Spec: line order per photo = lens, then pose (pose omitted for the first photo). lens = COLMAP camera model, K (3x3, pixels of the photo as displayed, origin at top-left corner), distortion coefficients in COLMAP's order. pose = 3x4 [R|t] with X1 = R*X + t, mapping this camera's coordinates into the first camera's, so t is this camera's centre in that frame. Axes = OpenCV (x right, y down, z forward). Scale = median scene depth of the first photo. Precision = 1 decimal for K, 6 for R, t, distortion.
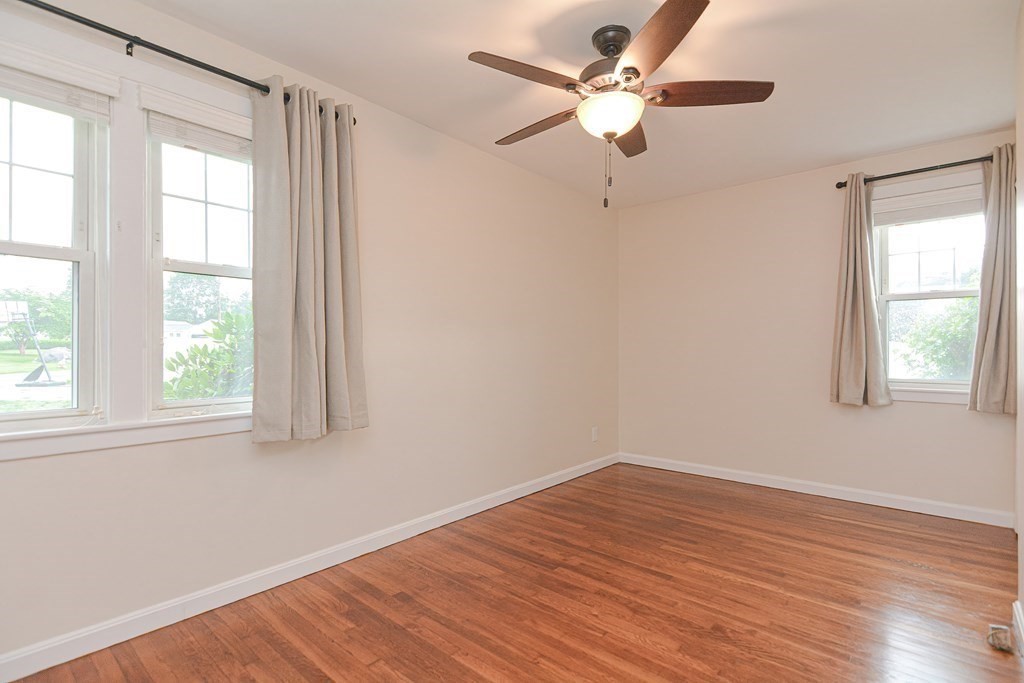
lens RADIAL K [[491.7, 0, 506.8], [0, 491.7, 343.3], [0, 0, 1]] dist [0.004118, -0.002489]
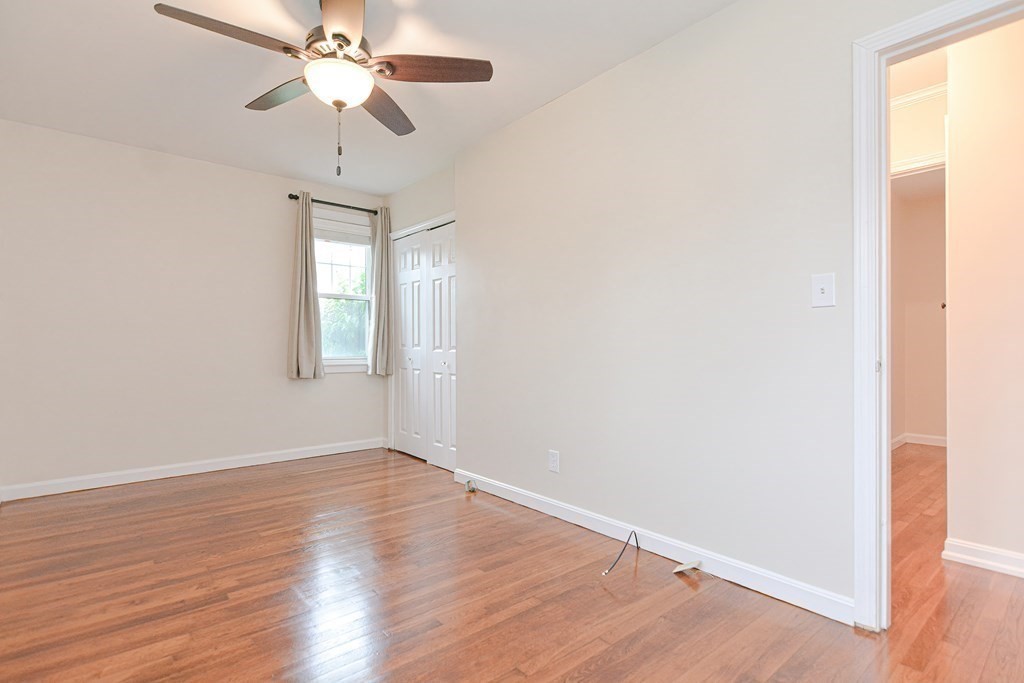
lens RADIAL K [[491.7, 0, 508.6], [0, 491.7, 346.2], [0, 0, 1]] dist [0.004118, -0.002489]
pose [[0.146111, 0.000618, 0.989268, -0.486726], [-0.007705, 0.999970, 0.000513, 0.041485], [-0.989238, -0.007697, 0.146112, 0.350717]]
